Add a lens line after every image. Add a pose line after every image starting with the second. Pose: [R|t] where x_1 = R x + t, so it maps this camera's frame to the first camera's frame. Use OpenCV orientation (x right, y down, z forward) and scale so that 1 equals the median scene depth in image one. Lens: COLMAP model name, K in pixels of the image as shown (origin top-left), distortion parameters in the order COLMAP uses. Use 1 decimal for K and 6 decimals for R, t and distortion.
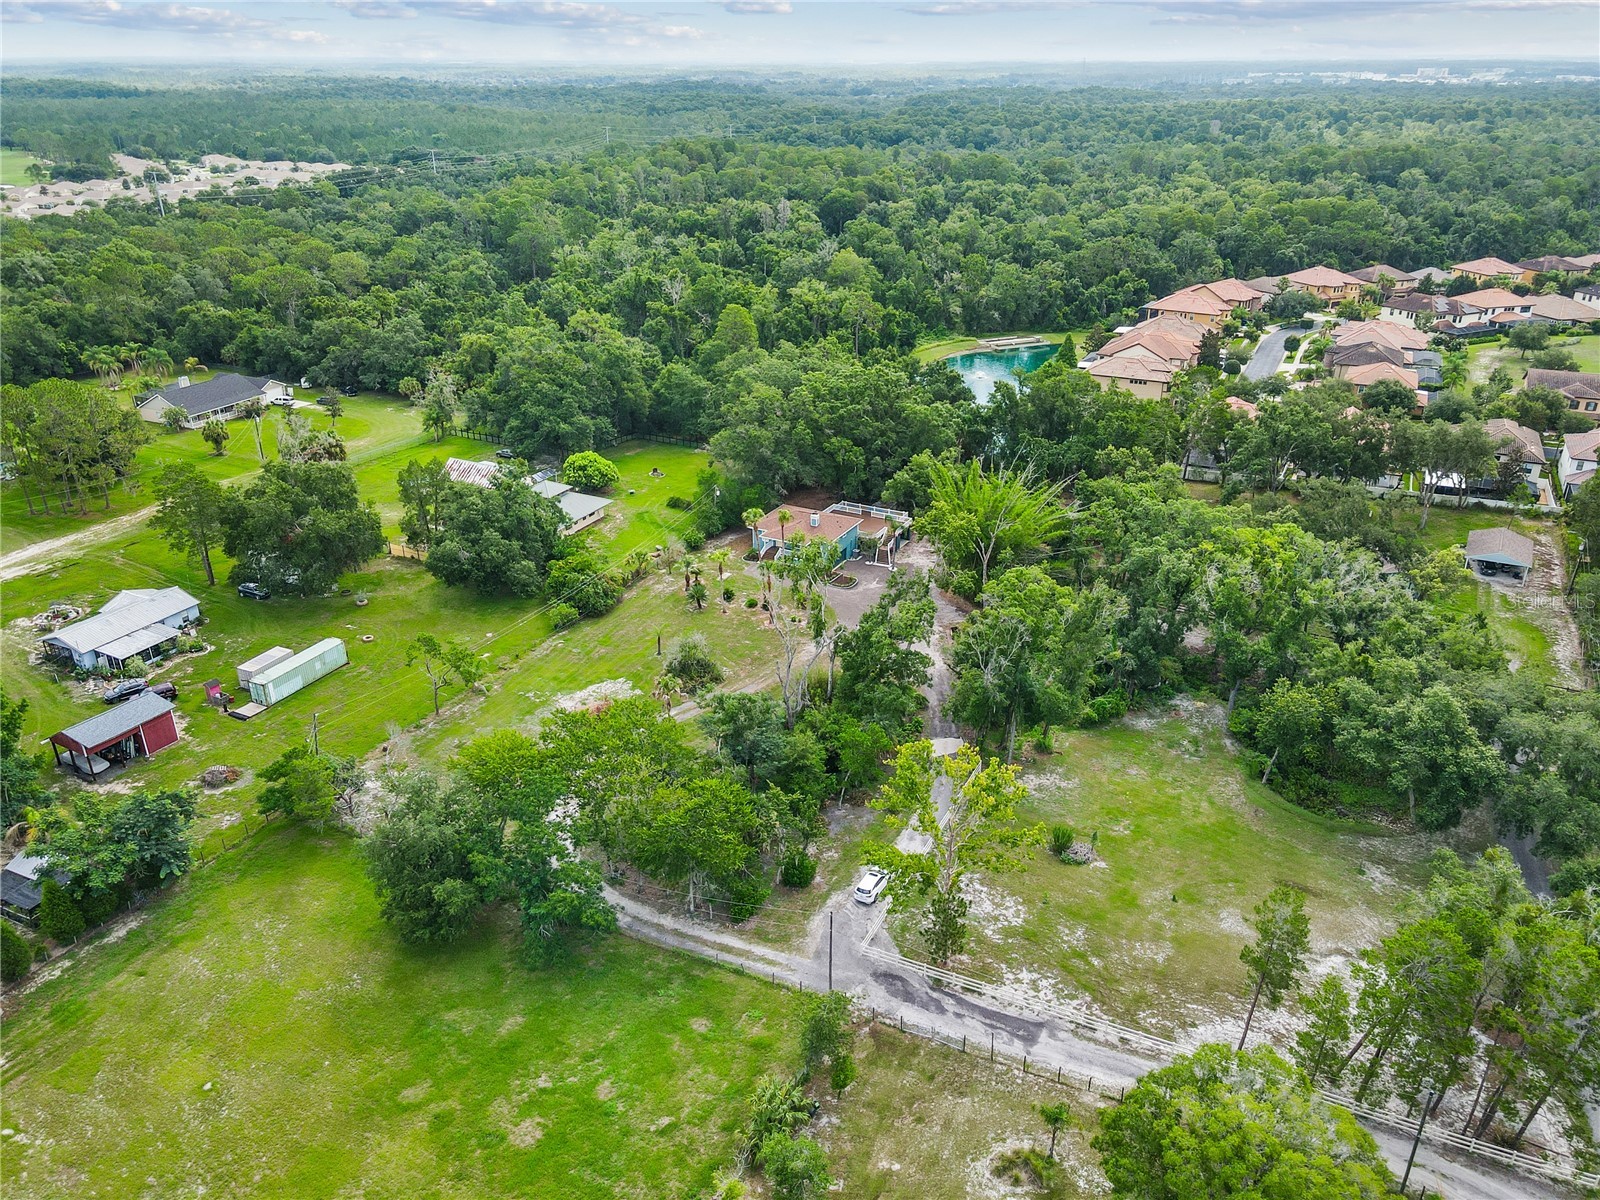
lens RADIAL K [[1119.8, 0, 804.6], [0, 1119.8, 657.2], [0, 0, 1]] dist [0.011734, 0.005166]
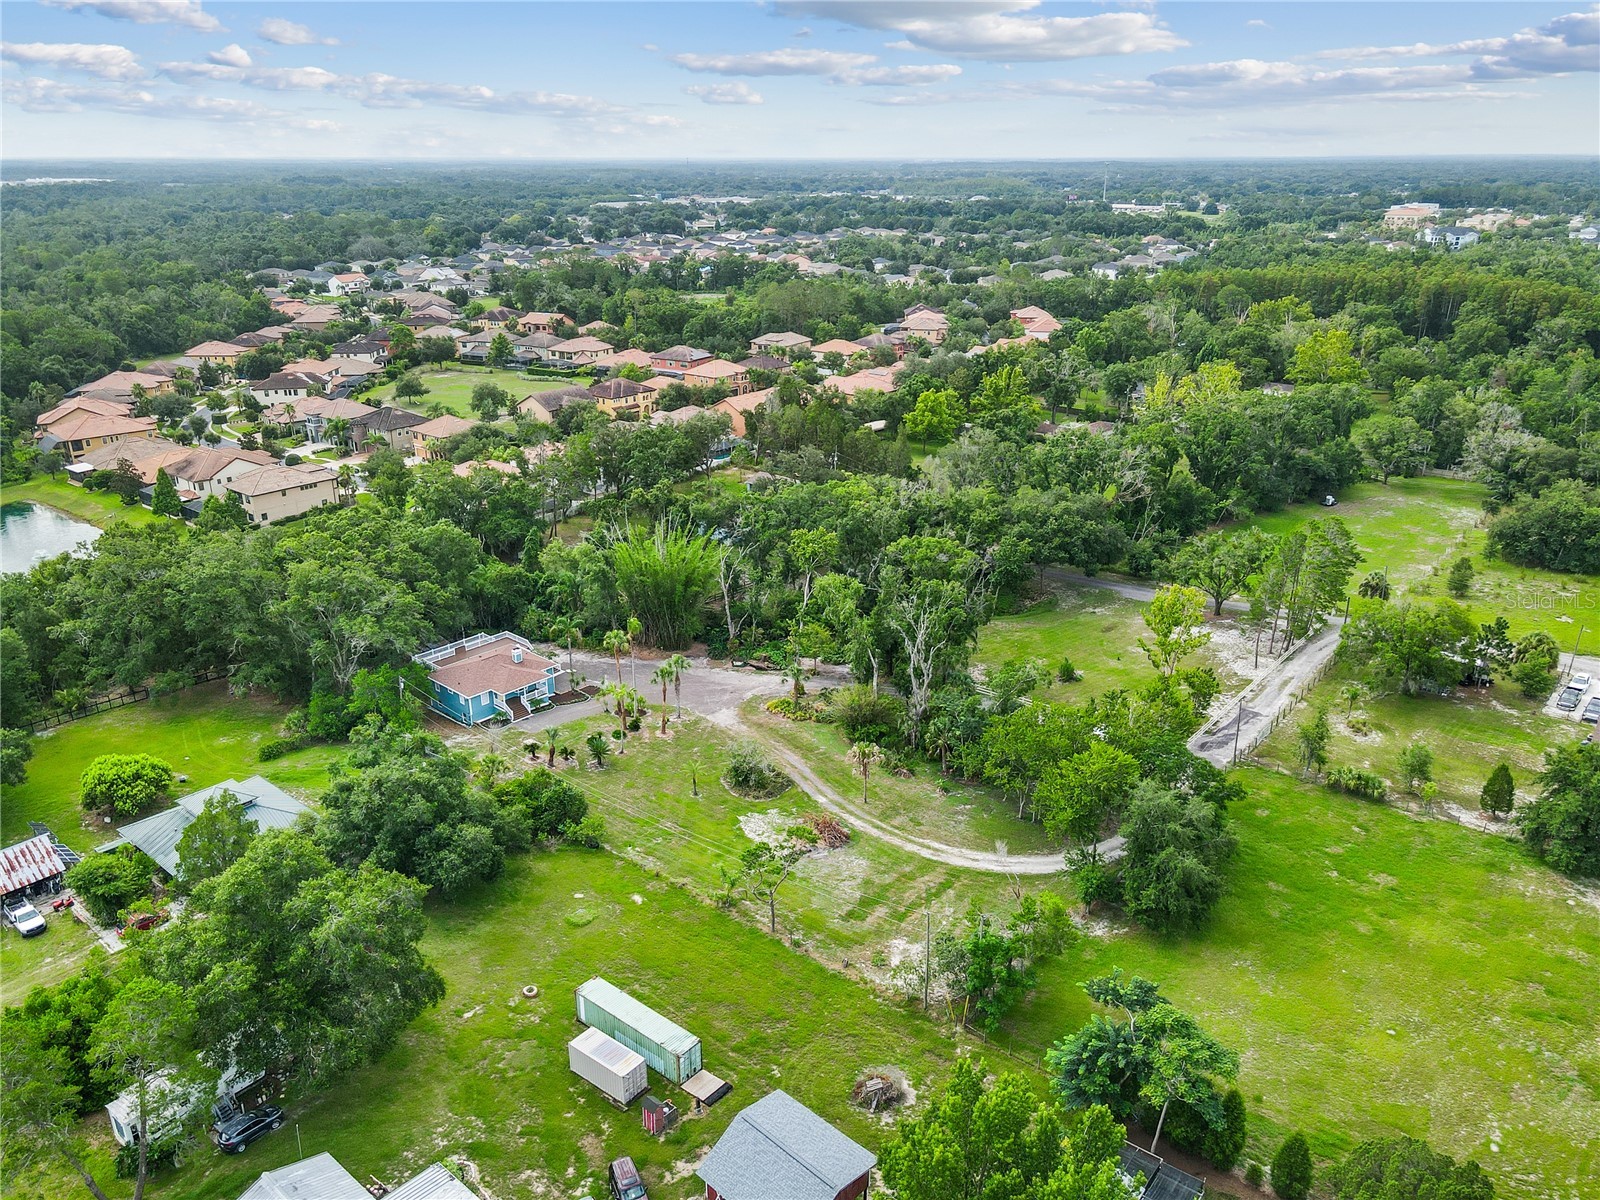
lens RADIAL K [[1177.5, 0, 804.4], [0, 1177.5, 597.4], [0, 0, 1]] dist [0.014935, 0.003403]
pose [[0.249143, -0.342080, 0.906040, -0.885671], [0.460056, 0.865049, 0.200098, -0.280926], [-0.852218, 0.366977, 0.372897, 0.491654]]
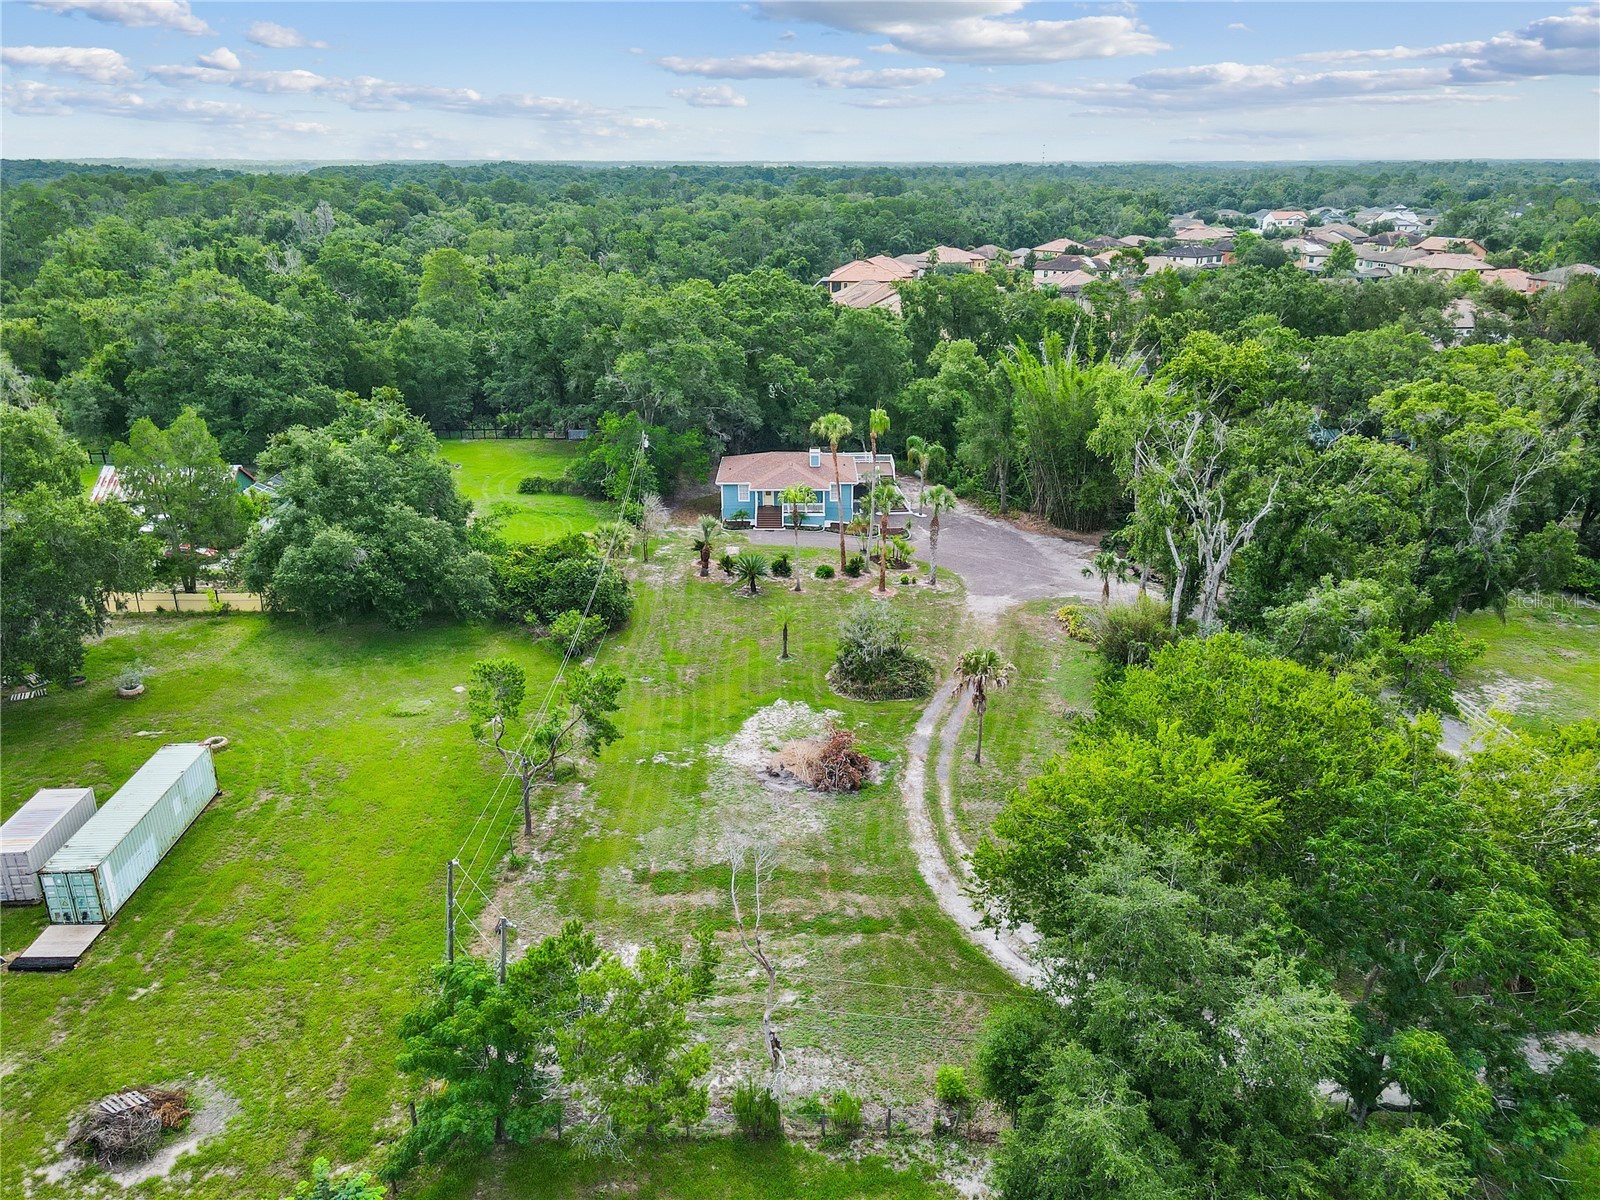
lens RADIAL K [[1177.5, 0, 804.4], [0, 1177.5, 597.4], [0, 0, 1]] dist [0.014935, 0.003403]
pose [[0.882620, -0.164041, 0.440537, -0.368025], [0.220856, 0.971974, -0.080557, 0.017685], [-0.414976, 0.168397, 0.894113, 0.432781]]
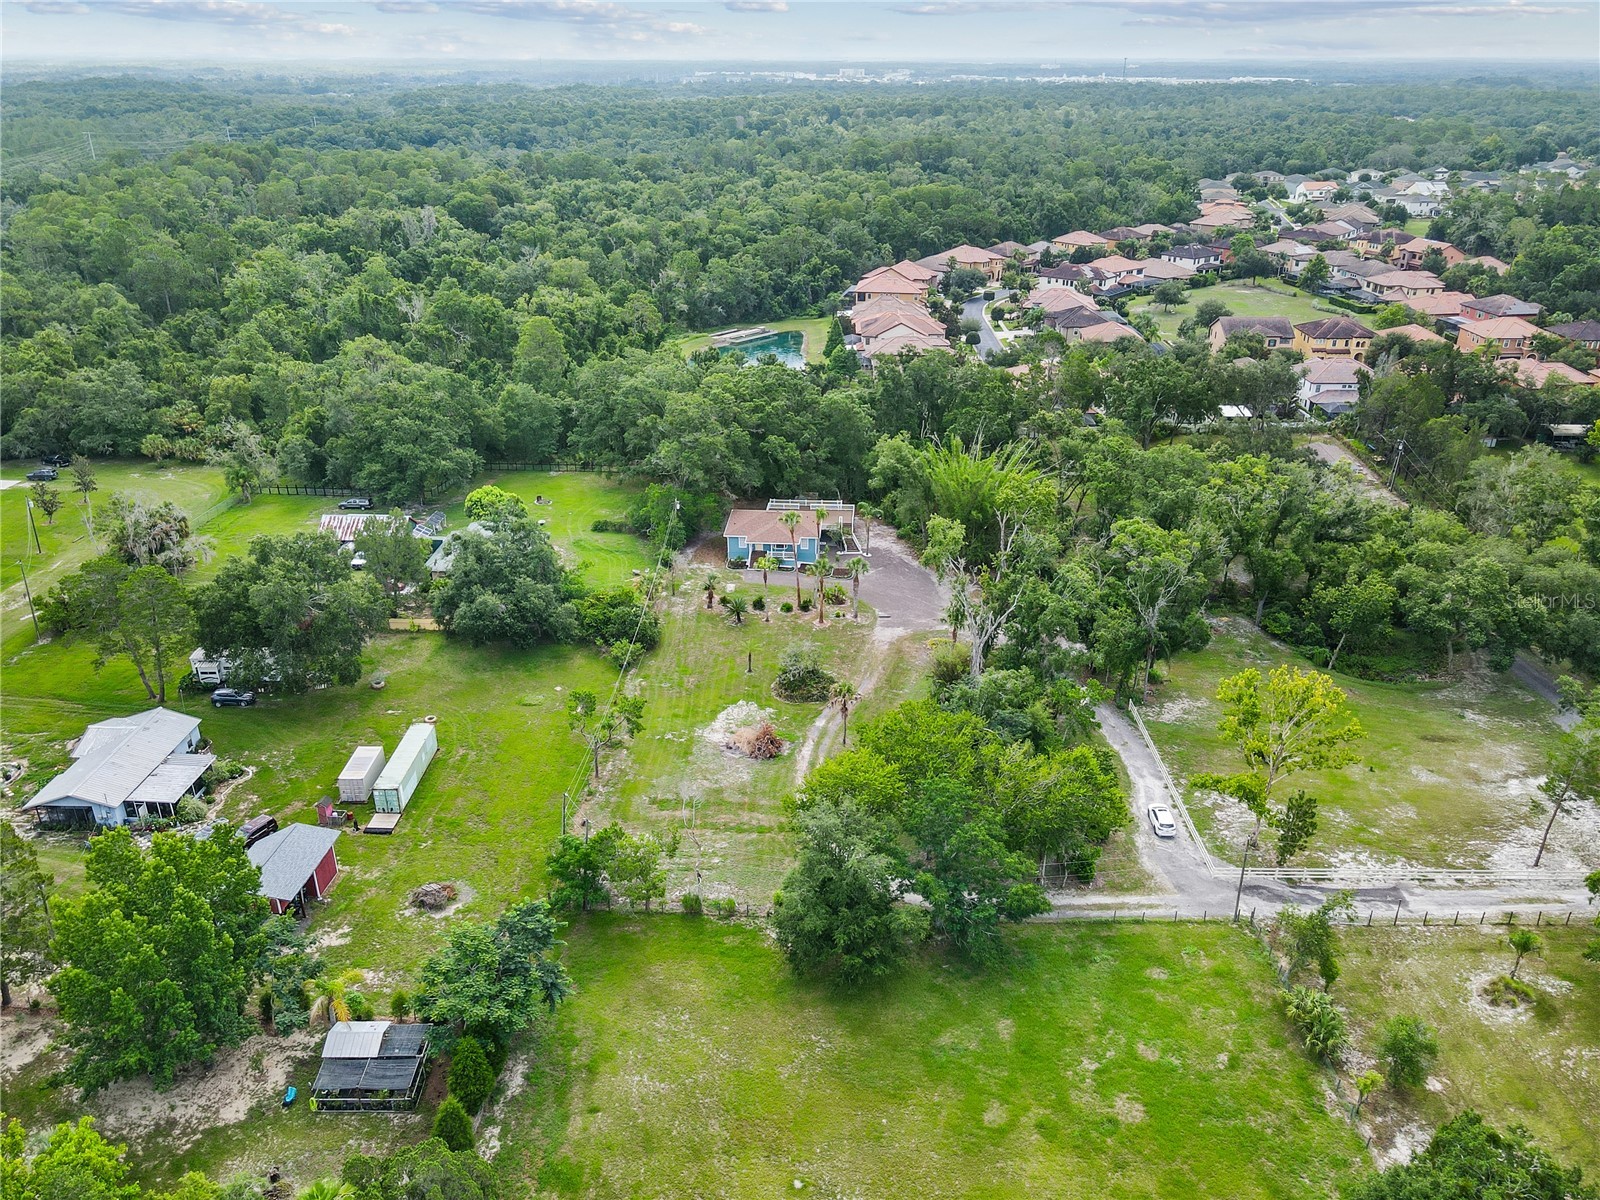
lens RADIAL K [[1177.5, 0, 804.4], [0, 1177.5, 597.4], [0, 0, 1]] dist [0.014935, 0.003403]
pose [[0.909757, -0.170020, 0.378729, -0.441265], [0.192216, 0.981122, -0.021281, -0.033142], [-0.367961, 0.092159, 0.925263, 0.041334]]
